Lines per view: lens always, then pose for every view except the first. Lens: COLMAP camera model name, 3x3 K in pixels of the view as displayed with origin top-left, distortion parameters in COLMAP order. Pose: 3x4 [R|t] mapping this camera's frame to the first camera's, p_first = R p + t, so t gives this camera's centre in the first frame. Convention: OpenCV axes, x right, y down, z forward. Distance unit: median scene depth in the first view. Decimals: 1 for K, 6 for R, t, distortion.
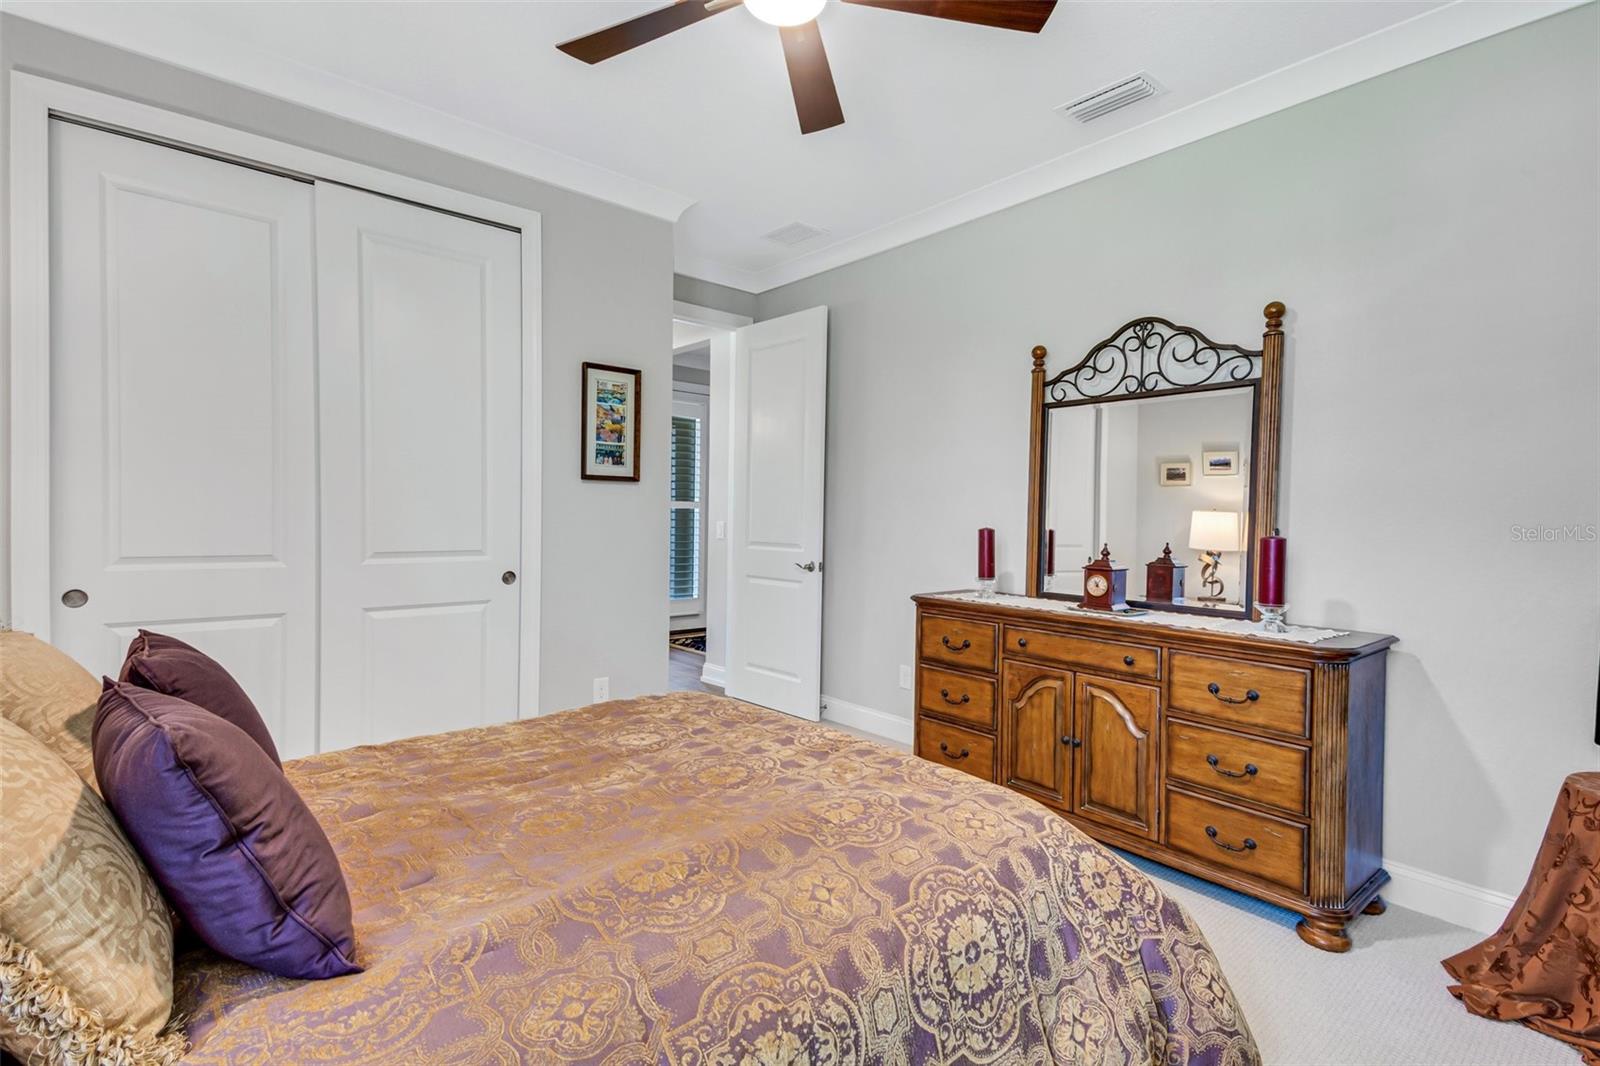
lens RADIAL K [[746.5, 0, 806.1], [0, 746.5, 522.0], [0, 0, 1]] dist [-0.000858, -0.000117]
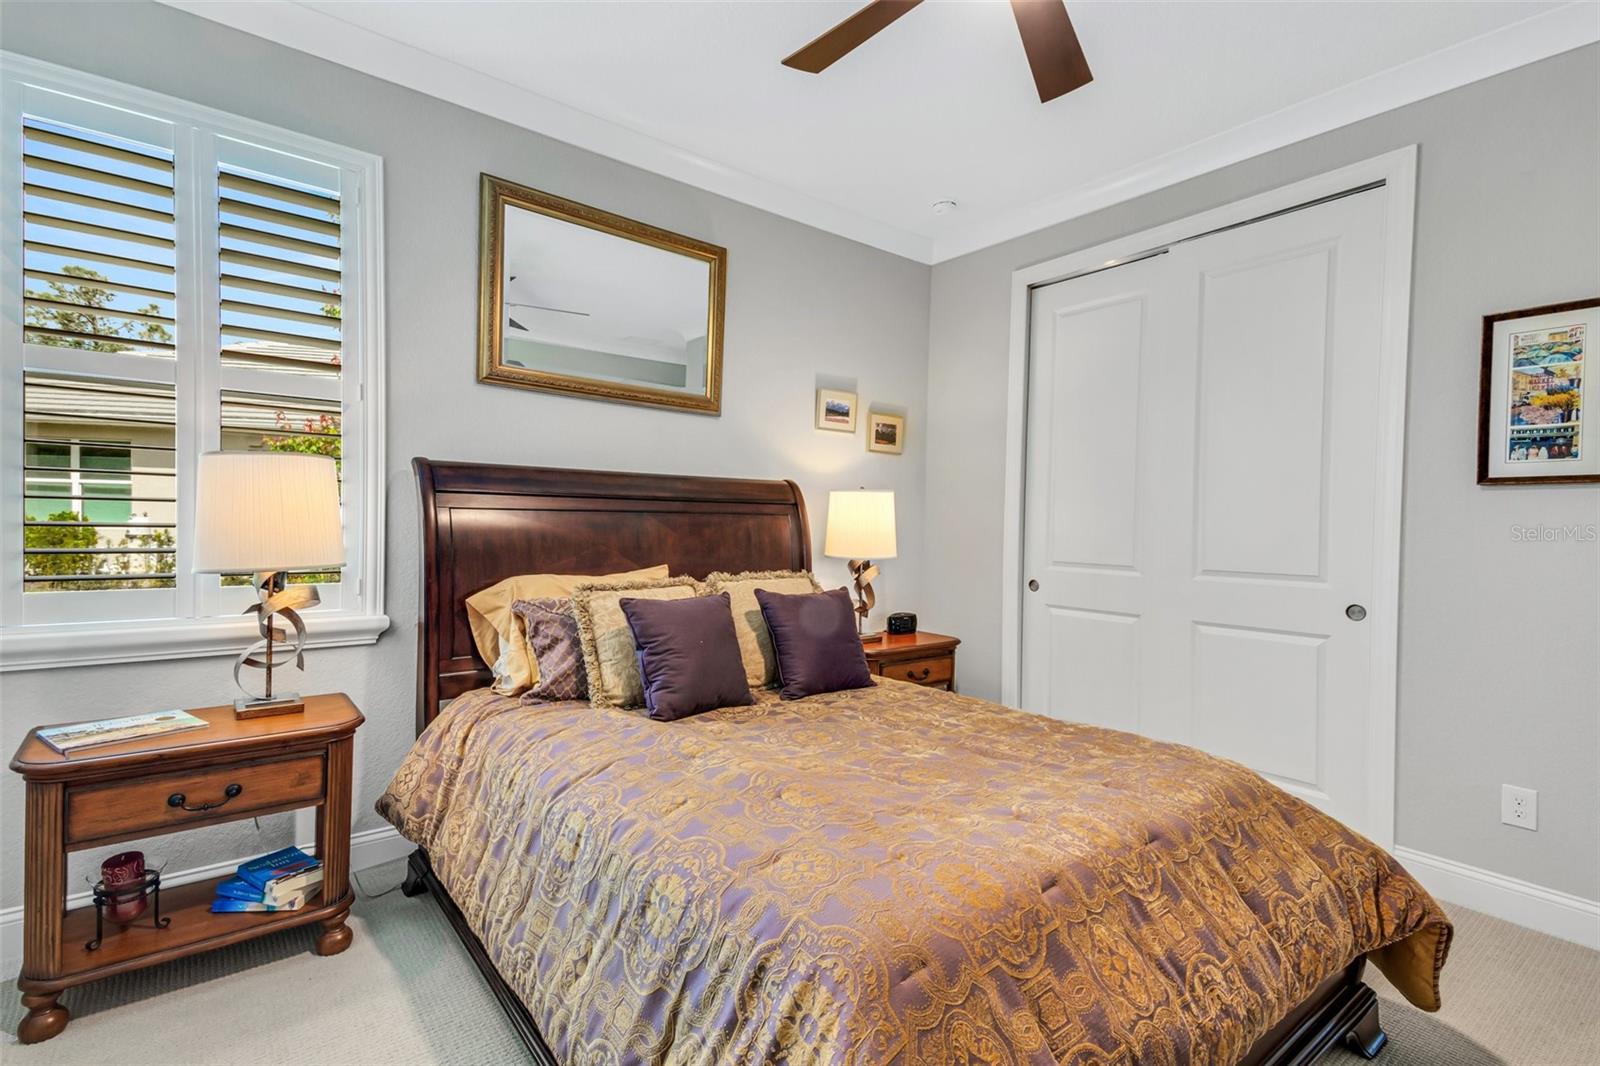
lens RADIAL K [[764.4, 0, 800.0], [0, 764.4, 533.0], [0, 0, 1]] dist [-0.001609, -0.000439]
pose [[-0.051018, 0.000701, -0.998697, 0.439512], [-0.029673, 0.999557, 0.002217, 0.004243], [0.998257, 0.029747, -0.050975, 0.410388]]
